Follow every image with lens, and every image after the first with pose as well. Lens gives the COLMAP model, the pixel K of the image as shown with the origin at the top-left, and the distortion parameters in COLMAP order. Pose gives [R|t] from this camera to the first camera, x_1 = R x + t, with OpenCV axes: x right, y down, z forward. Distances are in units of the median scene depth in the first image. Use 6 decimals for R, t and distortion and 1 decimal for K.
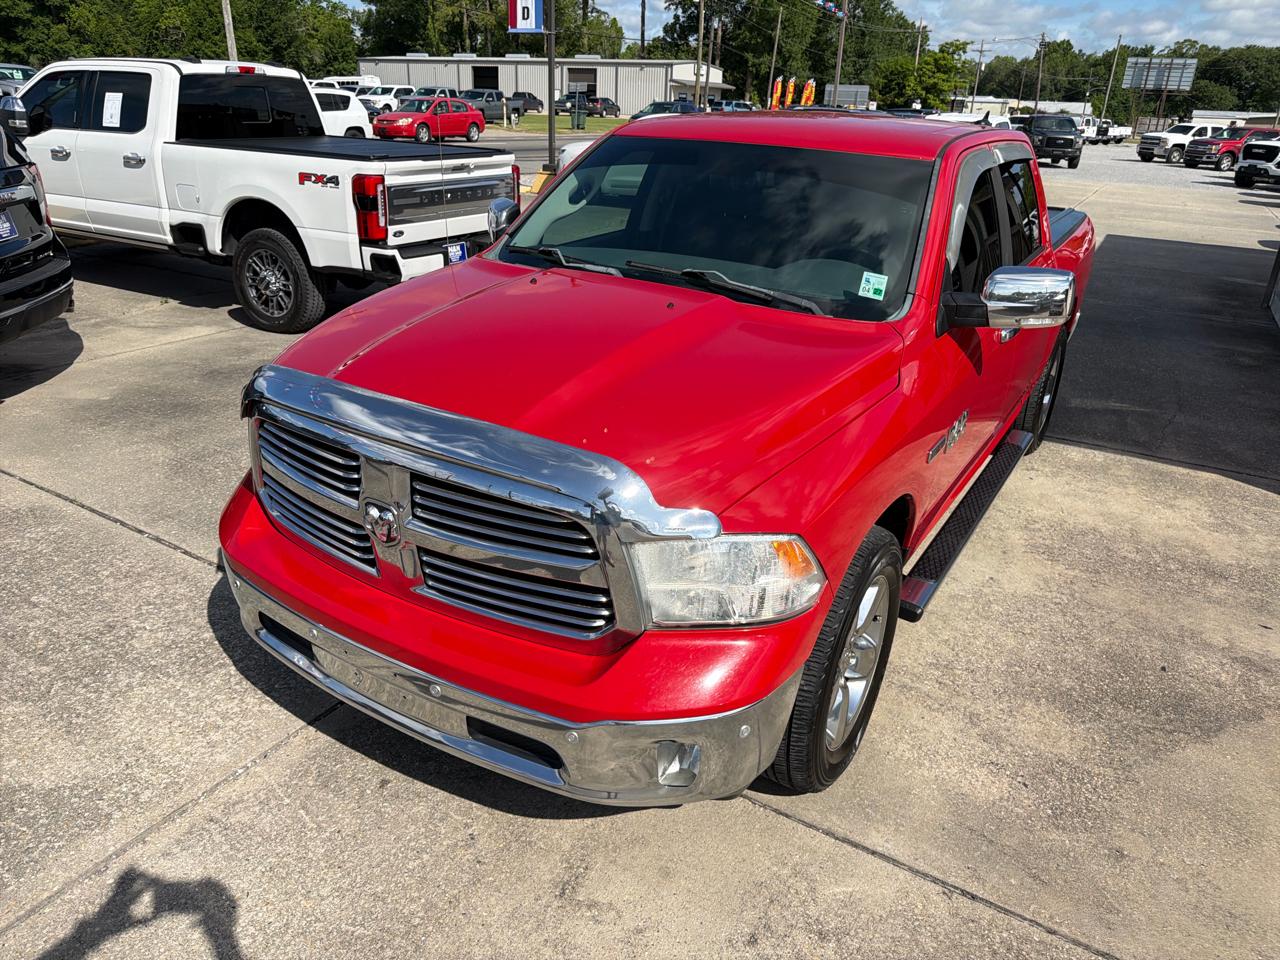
lens RADIAL K [[900.8, 0, 635.5], [0, 900.8, 485.7], [0, 0, 1]] dist [-0.000855, -0.008962]
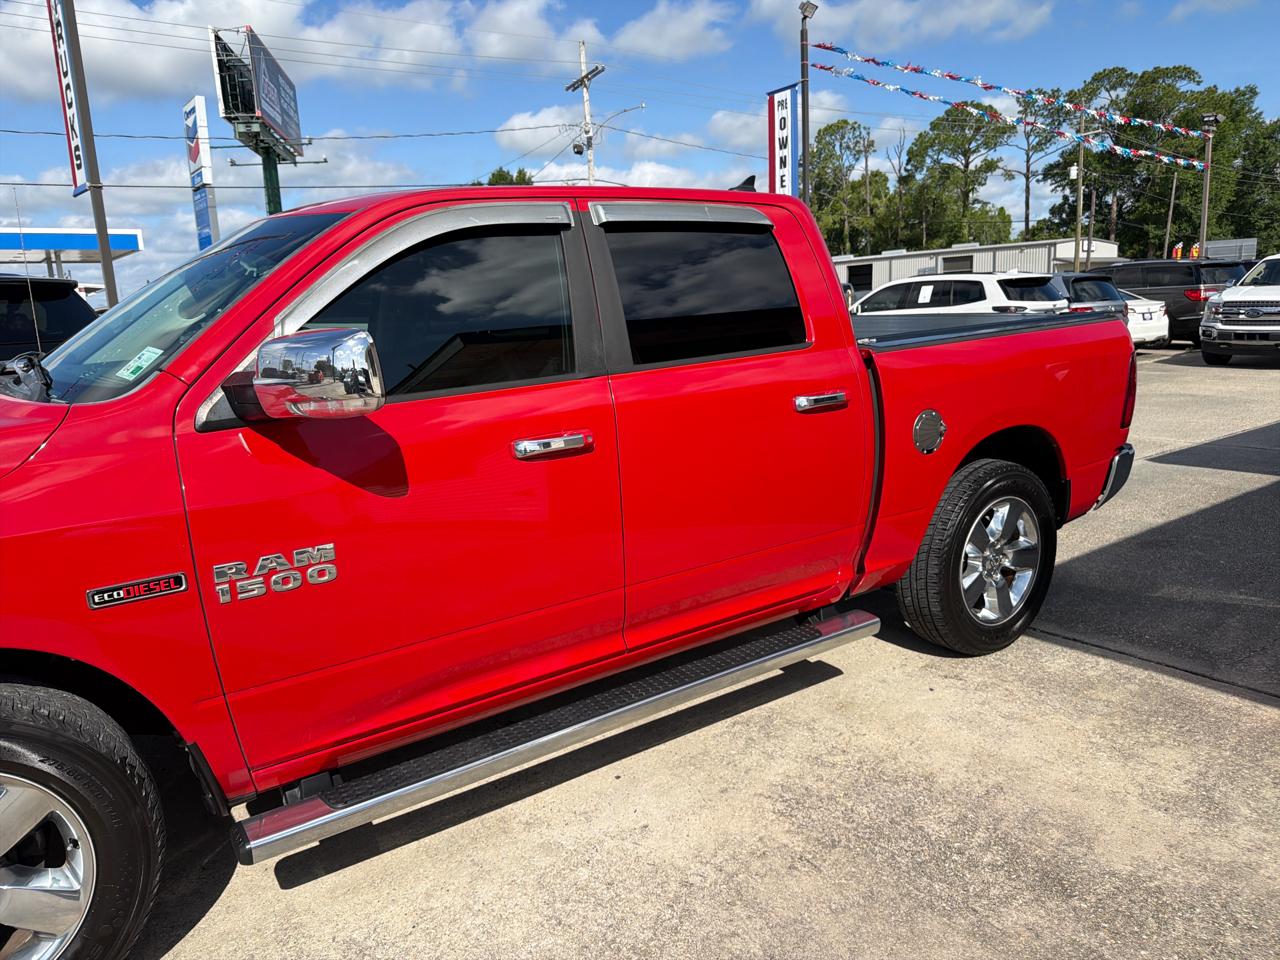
lens RADIAL K [[905.6, 0, 640.0], [0, 905.6, 480.0], [0, 0, 1]] dist [0.005276, -0.016819]
pose [[0.914241, 0.001173, -0.405169, 0.353473], [-0.085478, 0.978047, -0.190045, -0.009623], [0.396052, 0.208380, 0.894271, 0.194469]]
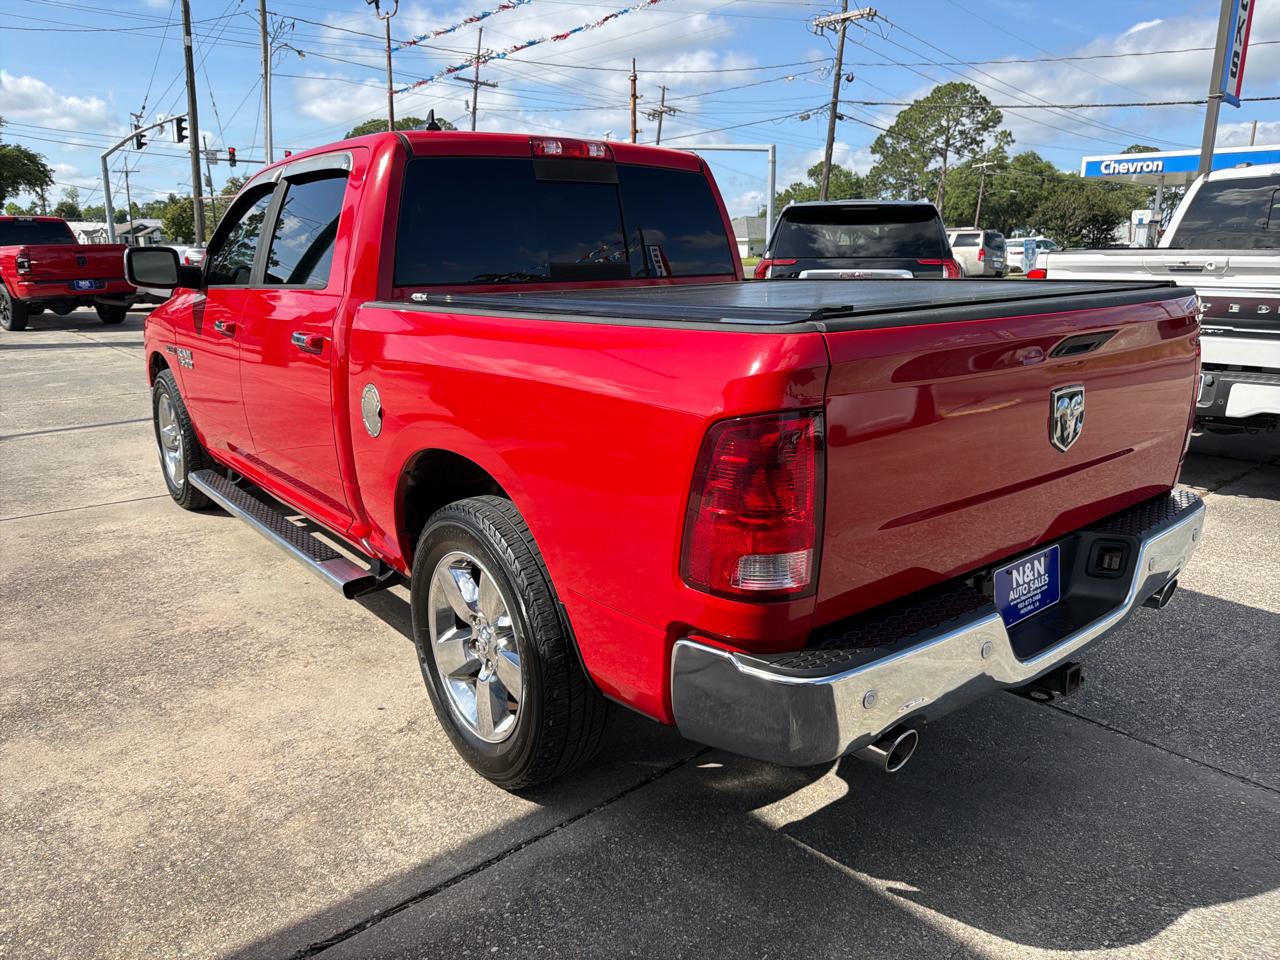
lens RADIAL K [[900.8, 0, 635.5], [0, 900.8, 485.7], [0, 0, 1]] dist [-0.000855, -0.008962]
pose [[-0.335687, 0.196924, -0.921160, 0.609216], [-0.386665, 0.862913, 0.325380, -0.261640], [0.858955, 0.465406, -0.213525, 0.822718]]
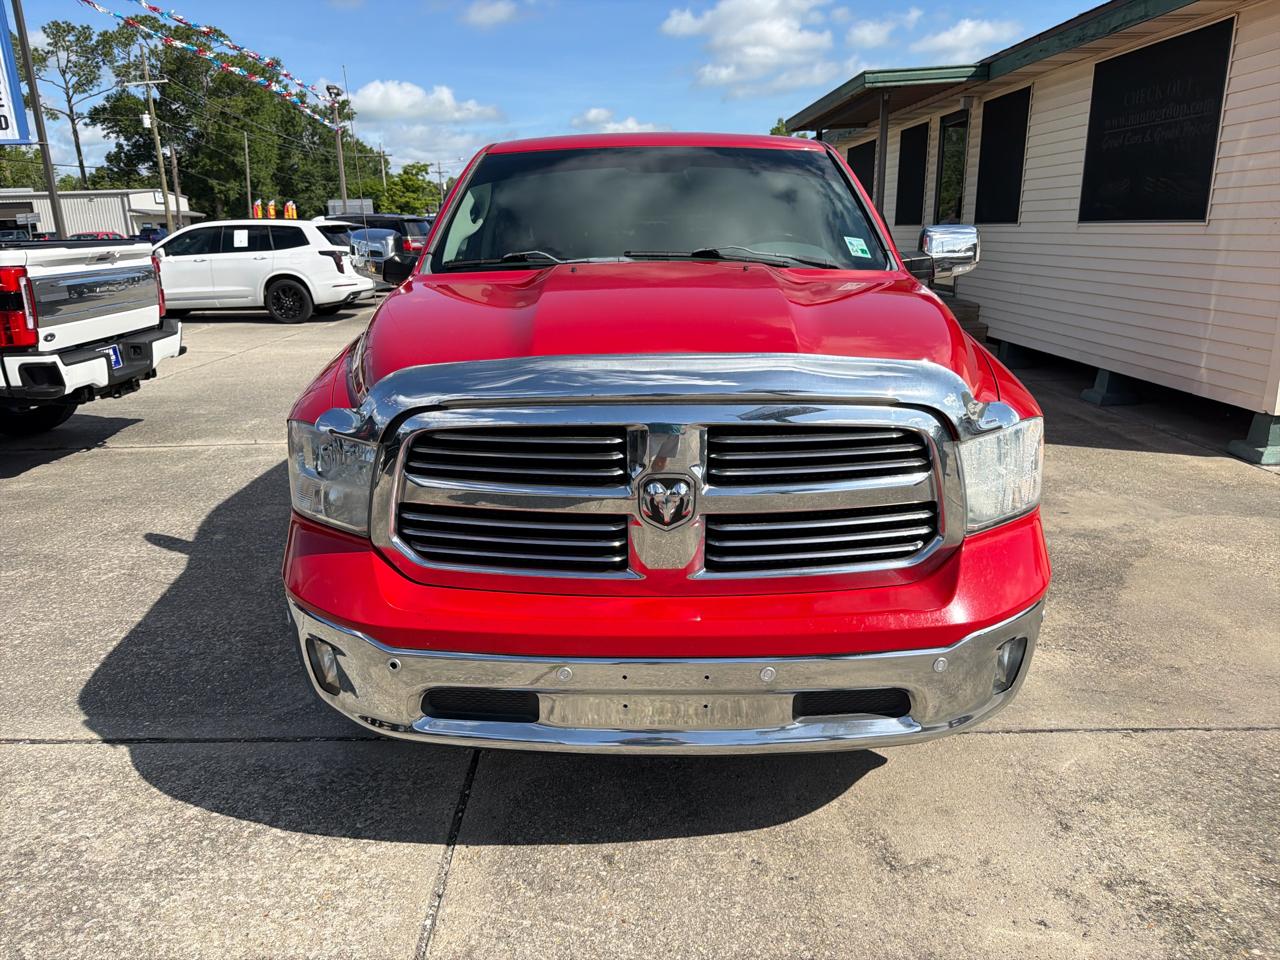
lens RADIAL K [[905.6, 0, 640.0], [0, 905.6, 480.0], [0, 0, 1]] dist [0.005276, -0.016819]
pose [[0.853697, -0.191185, 0.484406, -0.207341], [0.250798, 0.966136, -0.060683, 0.020104], [-0.456401, 0.173293, 0.872736, 0.075921]]
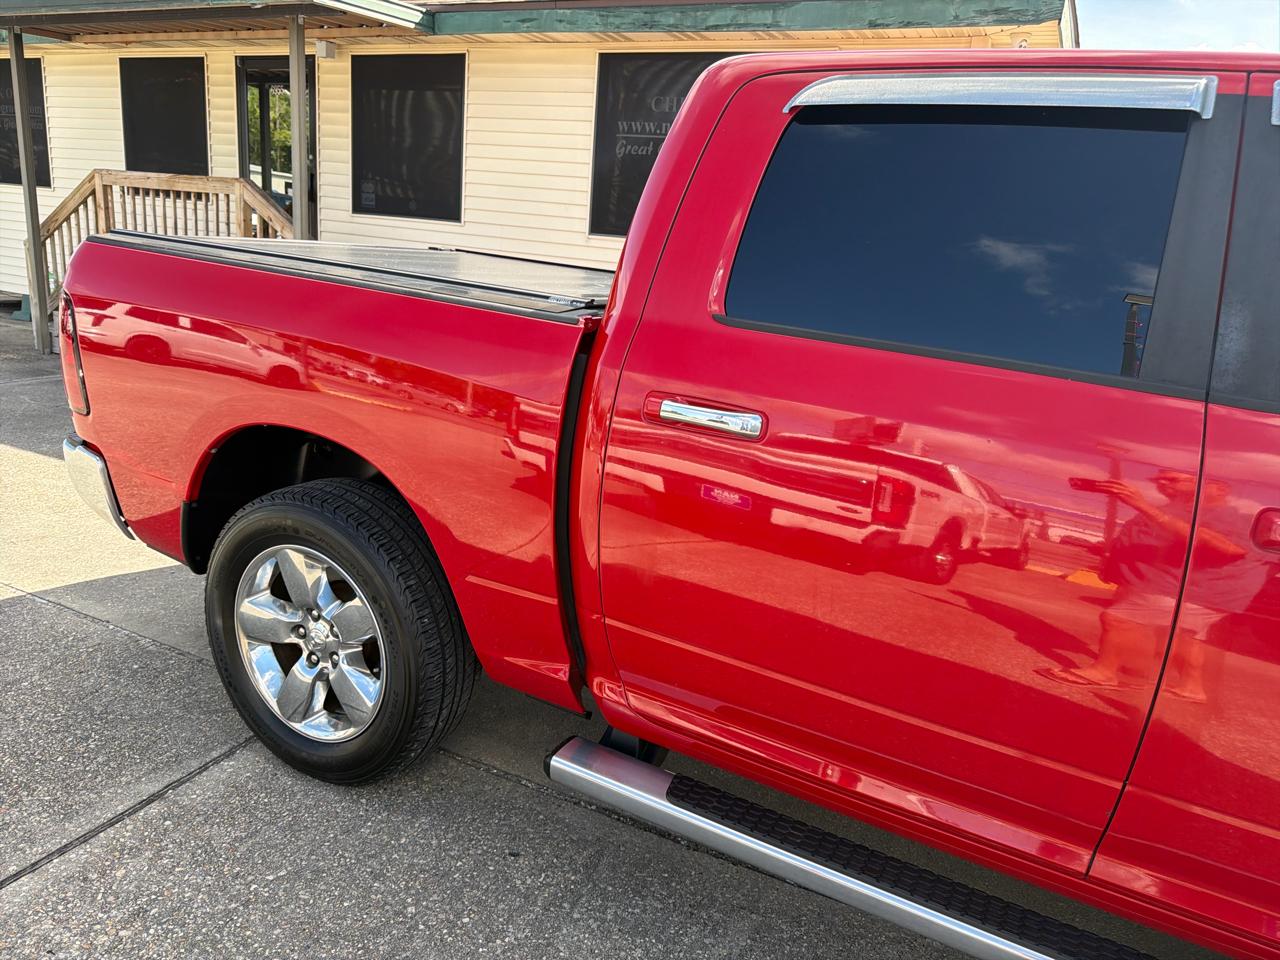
lens RADIAL K [[906.8, 0, 643.1], [0, 906.8, 482.2], [0, 0, 1]] dist [-0.004825, -0.002633]
pose [[-0.063064, -0.307721, 0.949384, -0.168121], [0.315875, 0.896219, 0.311471, -0.252844], [-0.946703, 0.319530, 0.040682, 0.712767]]
